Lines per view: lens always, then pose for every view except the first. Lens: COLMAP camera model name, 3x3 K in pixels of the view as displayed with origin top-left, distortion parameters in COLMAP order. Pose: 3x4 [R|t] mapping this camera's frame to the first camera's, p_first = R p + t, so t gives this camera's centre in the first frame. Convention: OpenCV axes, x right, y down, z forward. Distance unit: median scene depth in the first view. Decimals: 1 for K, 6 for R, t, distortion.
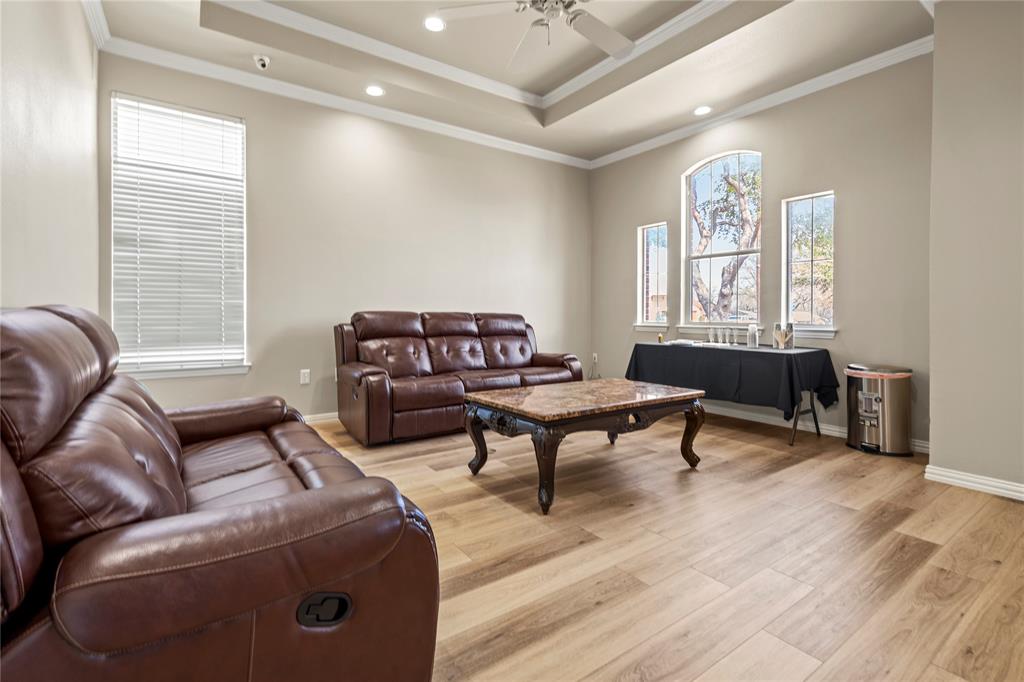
lens RADIAL K [[469.1, 0, 510.2], [0, 469.1, 318.4], [0, 0, 1]] dist [-0.004911, 0.002572]
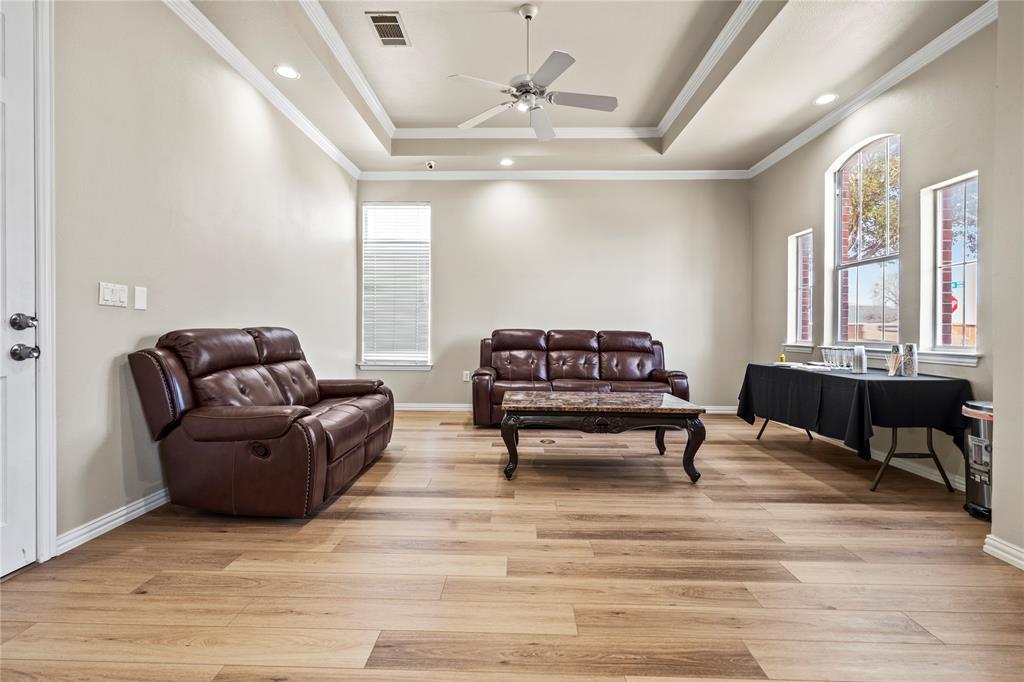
lens RADIAL K [[469.1, 0, 514.3], [0, 469.1, 334.6], [0, 0, 1]] dist [-0.004911, 0.002572]
pose [[0.801672, 0.007772, -0.597714, 0.526919], [-0.008644, 0.999962, 0.001409, -0.002302], [0.597702, 0.004037, 0.801708, -0.045974]]
